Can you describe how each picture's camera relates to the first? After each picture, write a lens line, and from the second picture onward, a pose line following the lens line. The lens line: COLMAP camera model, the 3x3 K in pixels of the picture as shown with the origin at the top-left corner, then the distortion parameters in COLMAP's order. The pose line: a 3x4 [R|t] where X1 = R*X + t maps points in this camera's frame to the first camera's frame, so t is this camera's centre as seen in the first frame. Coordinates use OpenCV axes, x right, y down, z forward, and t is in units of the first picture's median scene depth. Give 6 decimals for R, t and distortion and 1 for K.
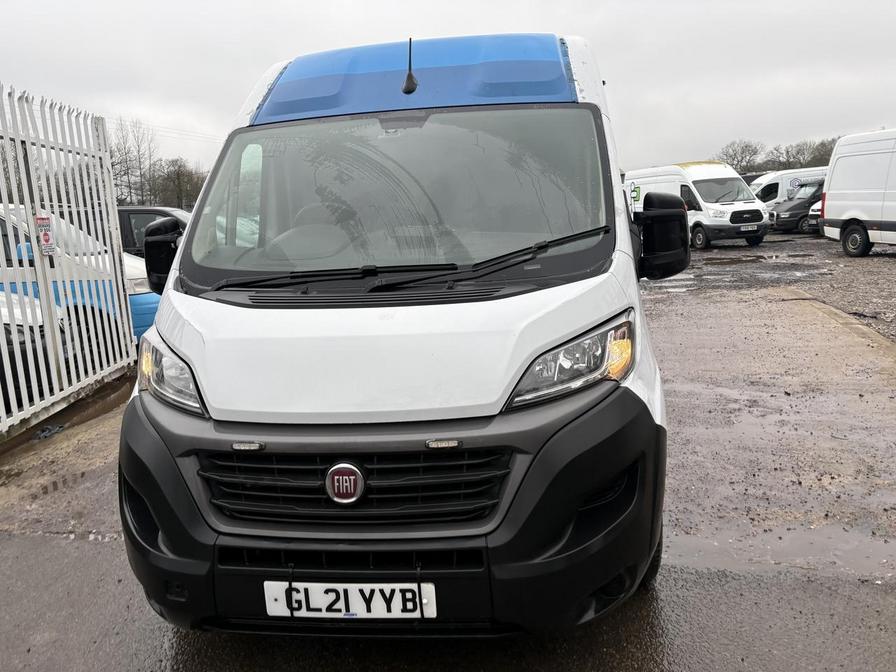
lens RADIAL K [[657.8, 0, 438.6], [0, 657.8, 321.9], [0, 0, 1]] dist [0.043982, -0.009553]
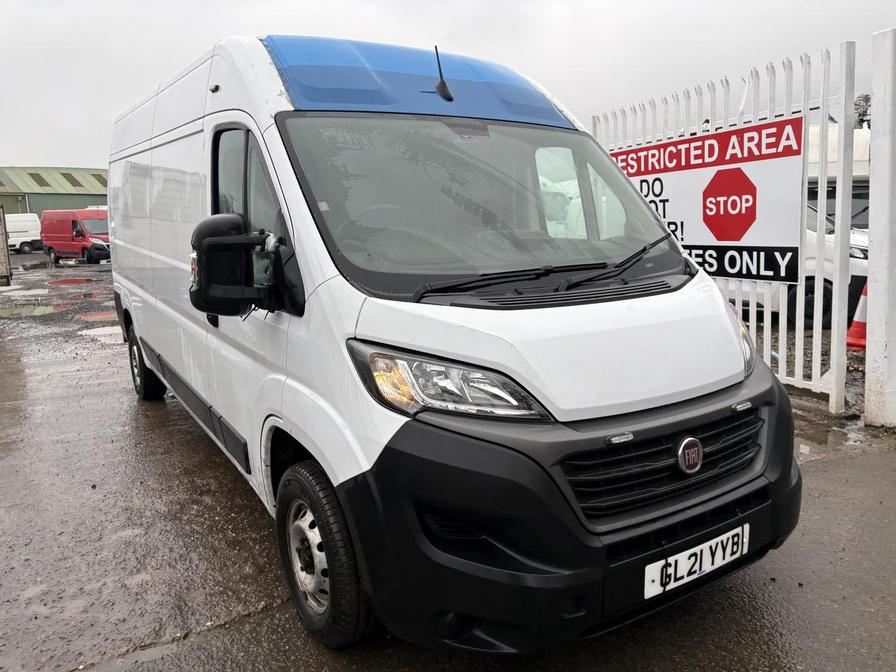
lens RADIAL K [[657.8, 0, 450.2], [0, 657.8, 331.5], [0, 0, 1]] dist [0.043982, -0.009553]
pose [[0.782447, -0.075748, 0.618093, -1.106590], [0.092486, 0.995702, 0.004947, -0.002641], [-0.615811, 0.053294, 0.786089, 0.362656]]
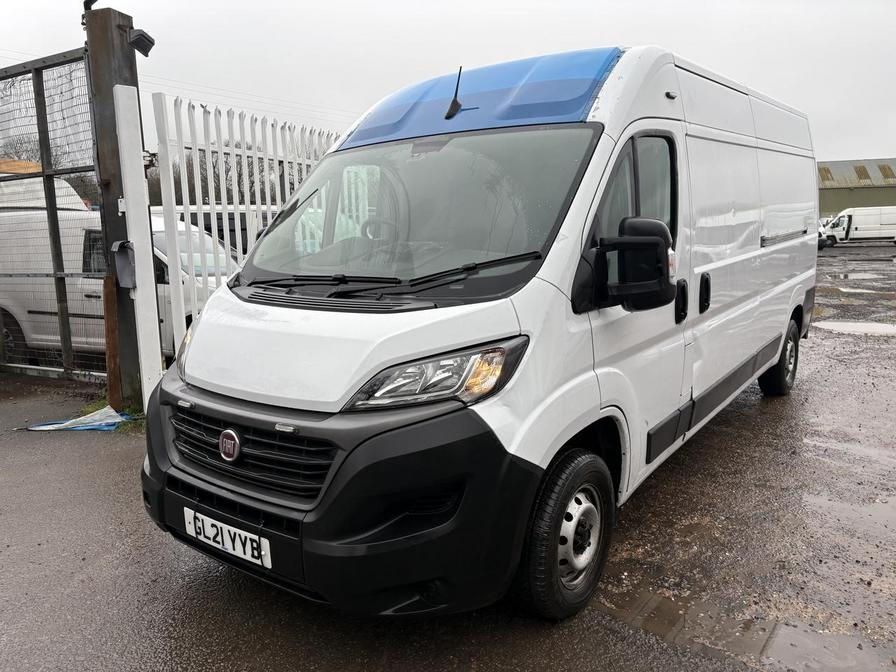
lens RADIAL K [[657.8, 0, 454.0], [0, 657.8, 335.8], [0, 0, 1]] dist [0.043982, -0.009553]
pose [[0.870409, 0.115190, -0.478664, 0.802160], [-0.106304, 0.993282, 0.045727, -0.065860], [0.480715, 0.011083, 0.876807, 0.093631]]
